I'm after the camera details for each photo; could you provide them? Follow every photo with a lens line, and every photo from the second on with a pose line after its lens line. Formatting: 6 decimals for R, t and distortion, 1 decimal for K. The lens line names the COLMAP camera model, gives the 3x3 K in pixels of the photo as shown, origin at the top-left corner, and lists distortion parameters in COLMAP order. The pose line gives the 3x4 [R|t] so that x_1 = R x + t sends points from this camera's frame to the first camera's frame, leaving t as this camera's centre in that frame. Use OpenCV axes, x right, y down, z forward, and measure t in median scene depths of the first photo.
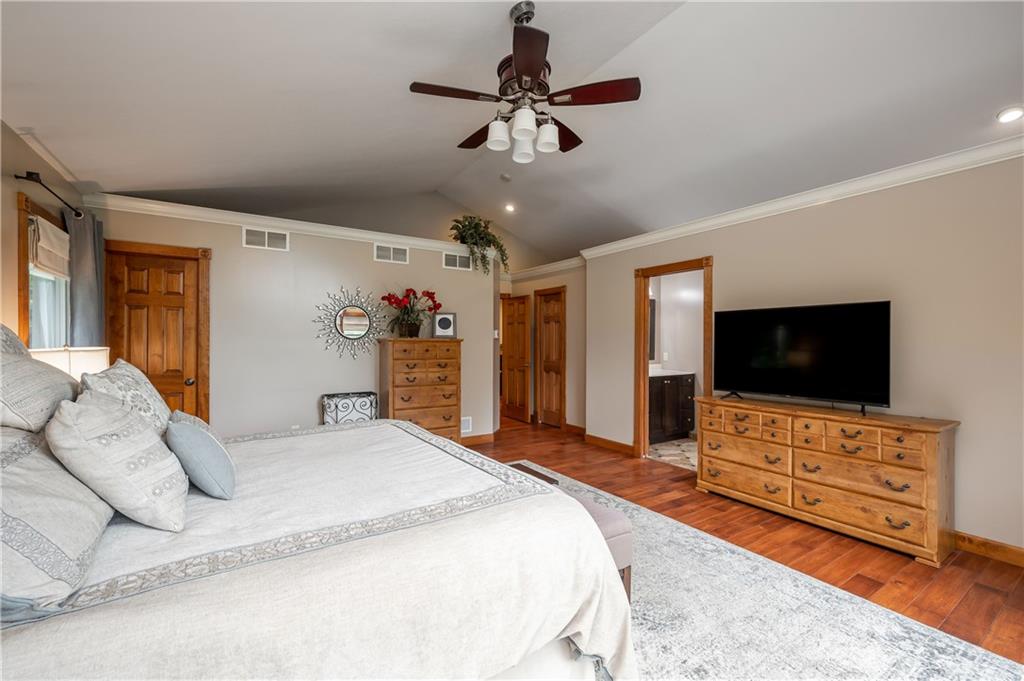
lens RADIAL K [[436.6, 0, 515.3], [0, 436.6, 343.8], [0, 0, 1]] dist [0.000059, 0.000033]
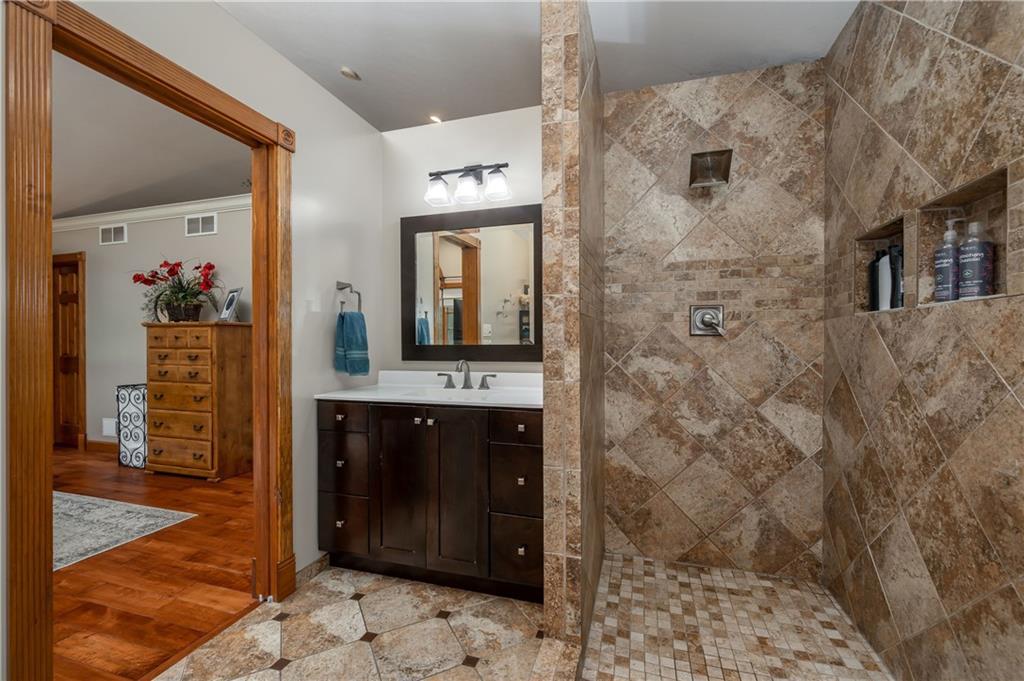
lens RADIAL K [[436.6, 0, 510.7], [0, 436.6, 340.4], [0, 0, 1]] dist [0.000059, 0.000033]
pose [[0.633787, -0.009121, -0.773454, 0.782998], [0.002909, 0.999952, -0.009409, 0.029696], [0.773502, 0.003713, 0.633782, 0.963613]]
